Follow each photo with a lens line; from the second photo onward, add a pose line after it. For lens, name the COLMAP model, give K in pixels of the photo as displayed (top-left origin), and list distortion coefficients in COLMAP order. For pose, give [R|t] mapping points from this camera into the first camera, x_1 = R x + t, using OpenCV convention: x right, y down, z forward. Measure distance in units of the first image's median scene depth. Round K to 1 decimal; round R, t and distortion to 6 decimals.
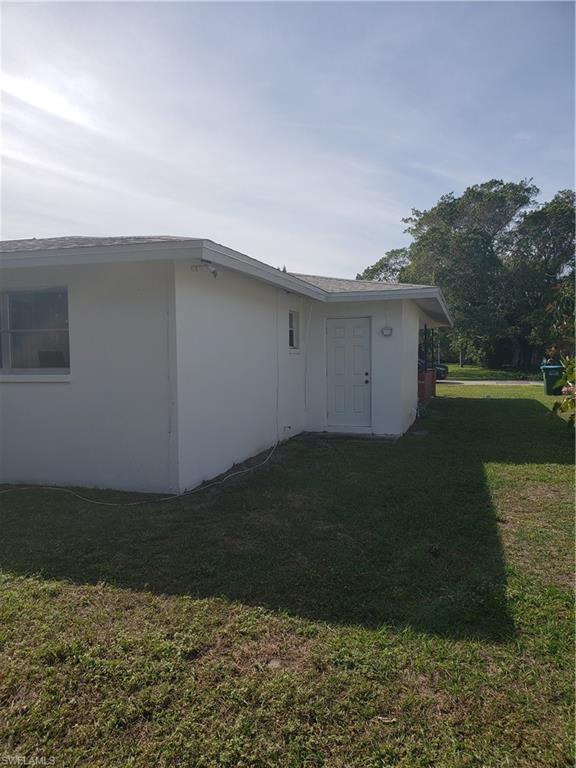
lens RADIAL K [[587.0, 0, 287.9], [0, 587.0, 421.1], [0, 0, 1]] dist [-0.001706, -0.003538]
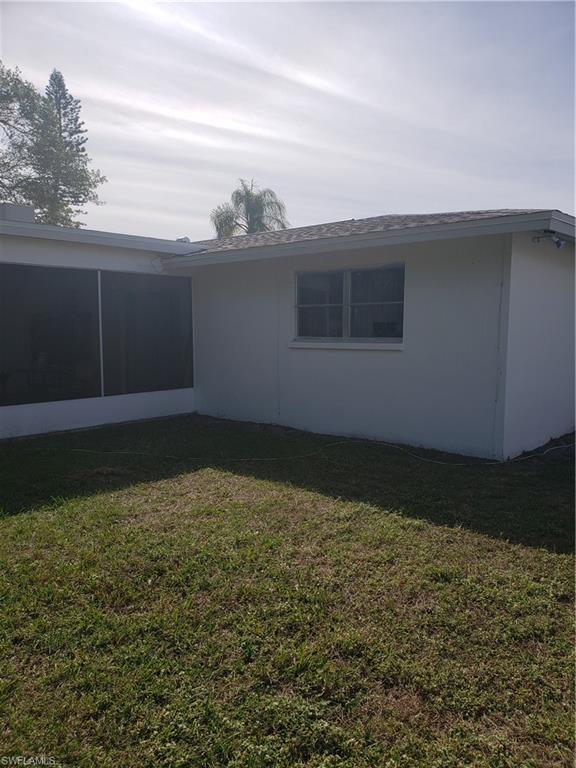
lens RADIAL K [[587.0, 0, 287.9], [0, 587.0, 421.1], [0, 0, 1]] dist [-0.001706, -0.003538]
pose [[0.904781, 0.076251, -0.418994, -0.150411], [-0.058679, 0.996778, 0.054687, 0.030128], [0.421814, -0.024894, 0.906341, -0.151670]]
